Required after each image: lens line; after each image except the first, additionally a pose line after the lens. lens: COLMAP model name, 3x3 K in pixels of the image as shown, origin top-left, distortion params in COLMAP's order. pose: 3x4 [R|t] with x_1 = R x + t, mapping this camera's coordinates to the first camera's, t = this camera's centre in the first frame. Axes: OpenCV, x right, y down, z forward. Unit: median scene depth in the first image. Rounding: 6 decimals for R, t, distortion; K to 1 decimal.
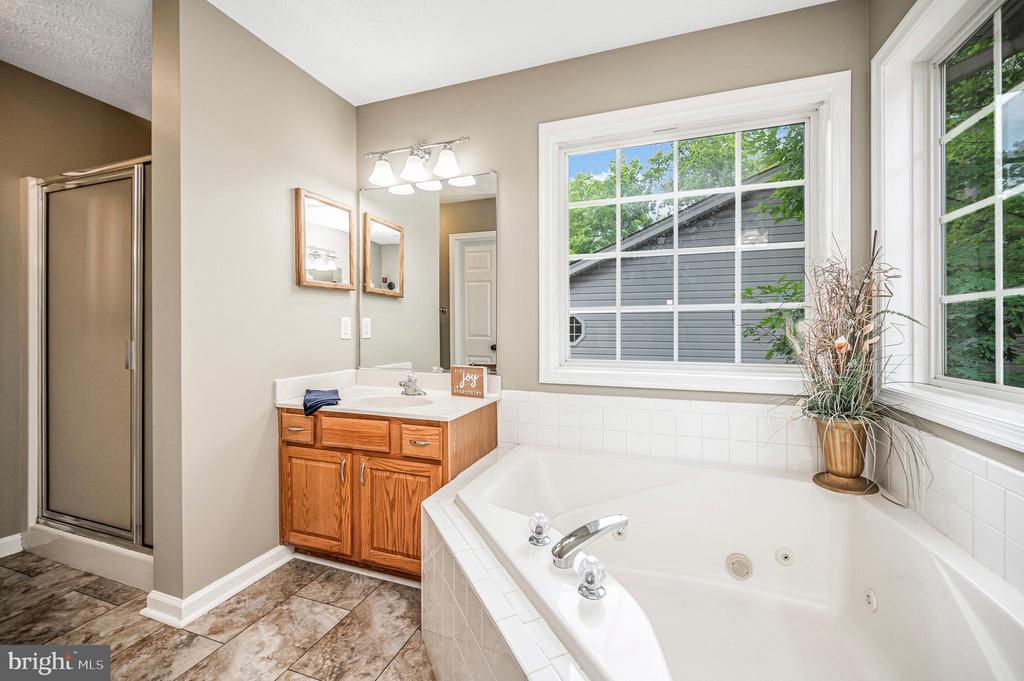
lens RADIAL K [[421.9, 0, 505.1], [0, 421.9, 325.9], [0, 0, 1]] dist [0.002340, -0.000887]
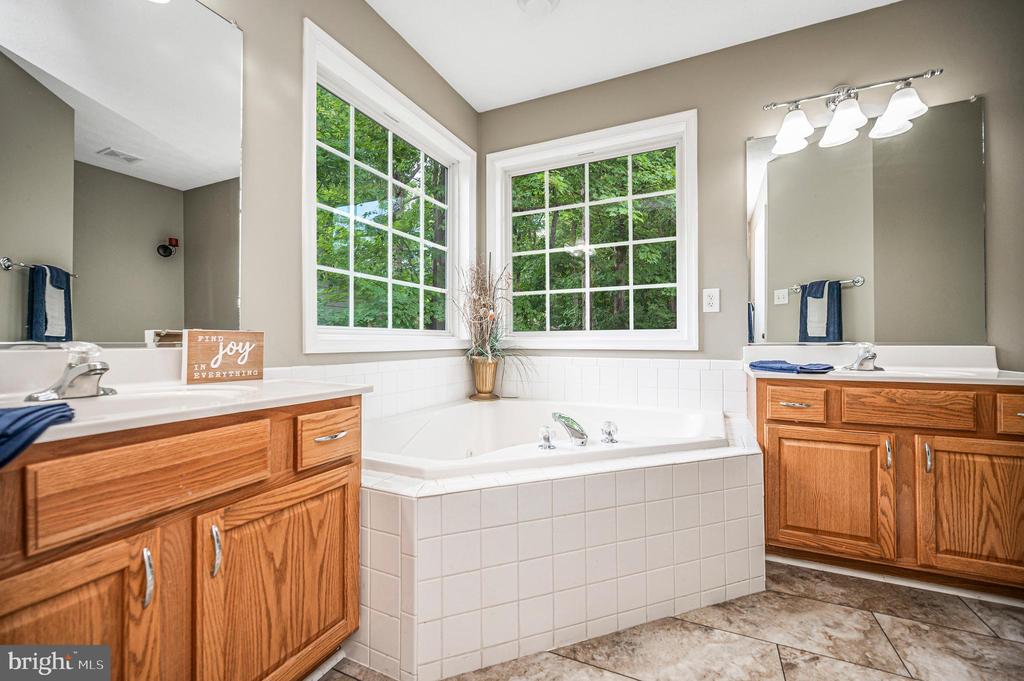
lens RADIAL K [[421.9, 0, 518.5], [0, 421.9, 336.2], [0, 0, 1]] dist [0.002340, -0.000887]
pose [[0.078527, 0.013288, 0.996823, -0.786485], [-0.001456, 0.999912, -0.013214, 0.135646], [-0.996911, -0.000414, 0.078539, 0.671143]]
